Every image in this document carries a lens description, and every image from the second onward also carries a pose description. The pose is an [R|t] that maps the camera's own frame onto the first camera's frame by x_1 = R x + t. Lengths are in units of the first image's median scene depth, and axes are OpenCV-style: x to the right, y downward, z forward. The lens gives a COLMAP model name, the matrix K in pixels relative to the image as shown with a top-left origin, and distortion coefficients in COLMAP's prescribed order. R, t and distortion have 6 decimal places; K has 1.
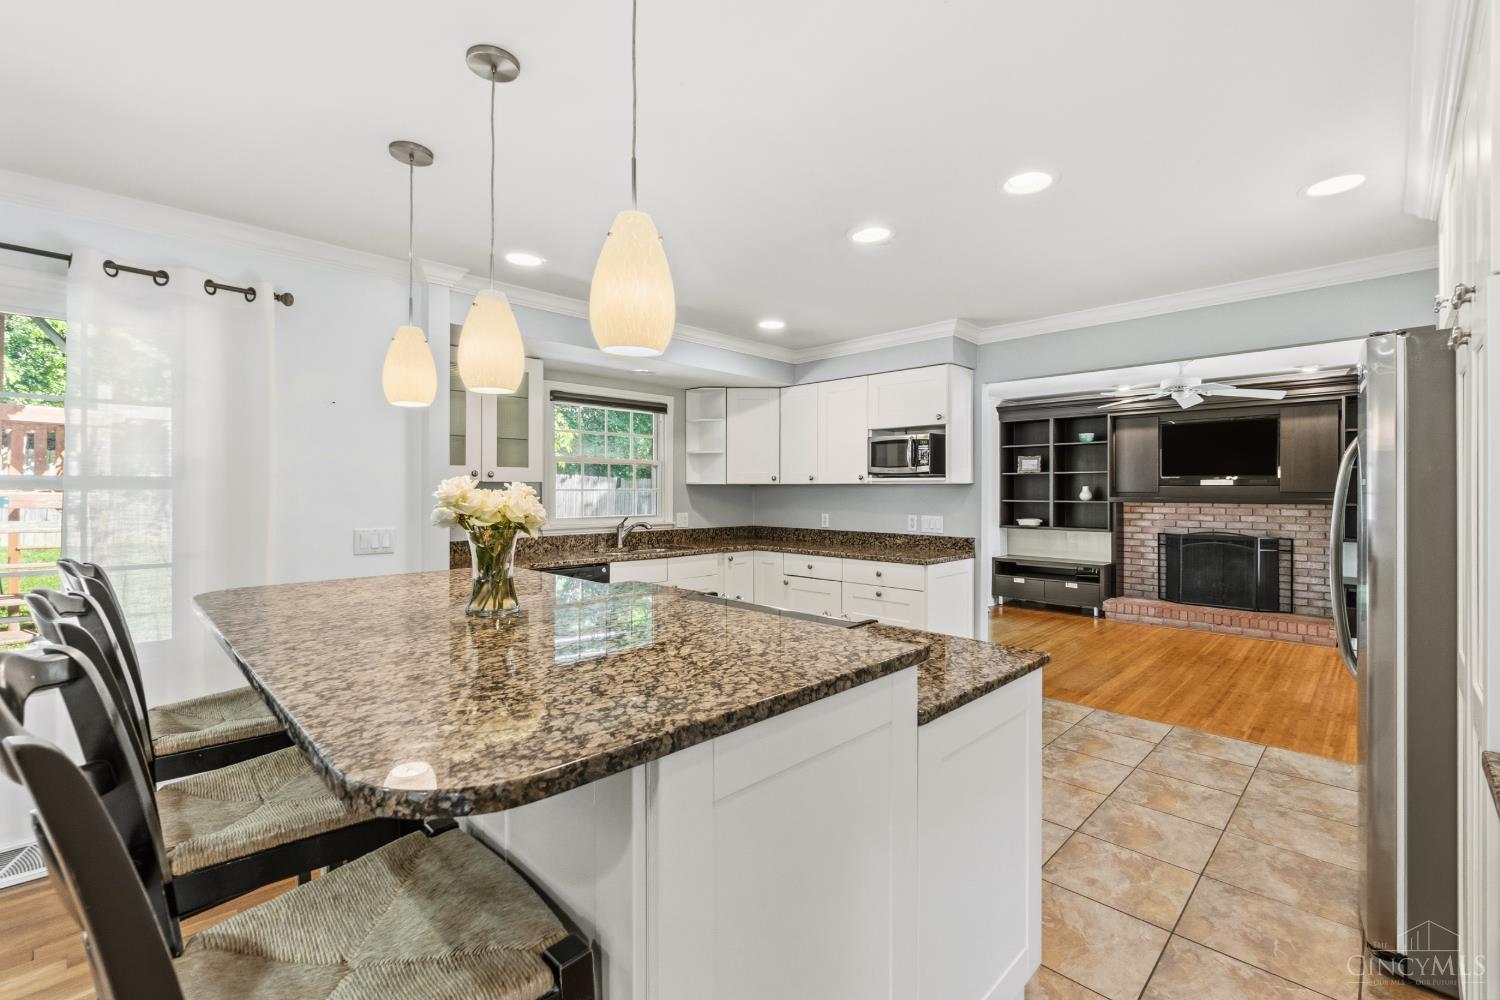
lens RADIAL K [[647.2, 0, 747.5], [0, 647.2, 494.8], [0, 0, 1]] dist [-0.001126, -0.002011]
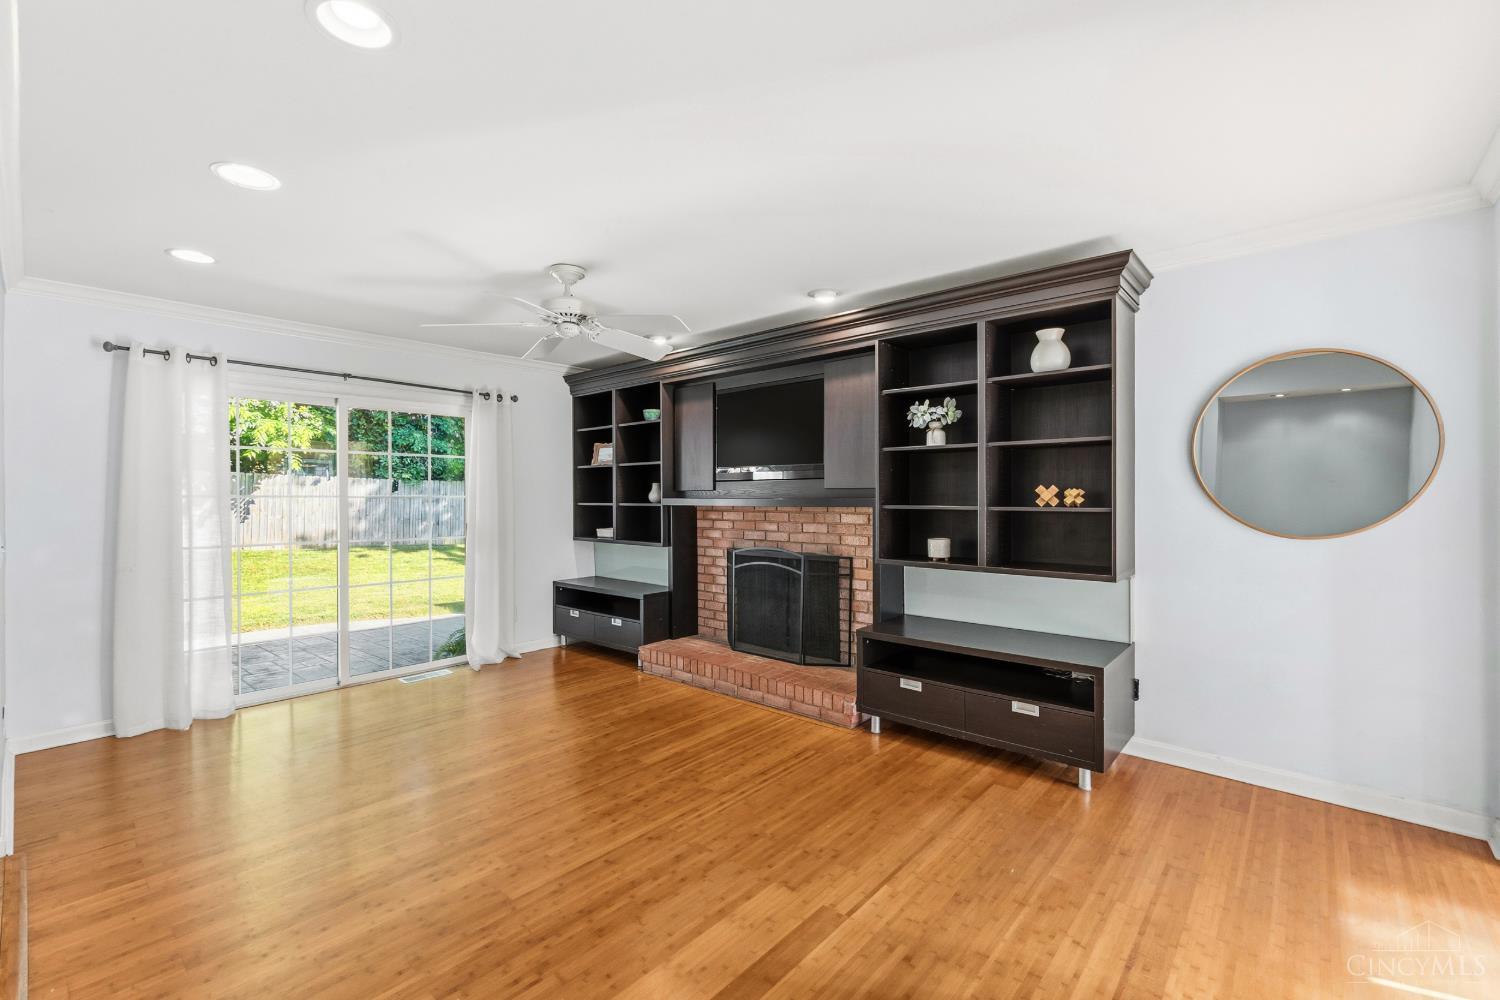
lens RADIAL K [[647.2, 0, 745.2], [0, 647.2, 501.2], [0, 0, 1]] dist [-0.001126, -0.002011]
pose [[0.998295, -0.005574, 0.058110, 0.703612], [0.005311, 0.999975, 0.004685, 0.005354], [-0.058135, -0.004368, 0.998299, 0.332143]]
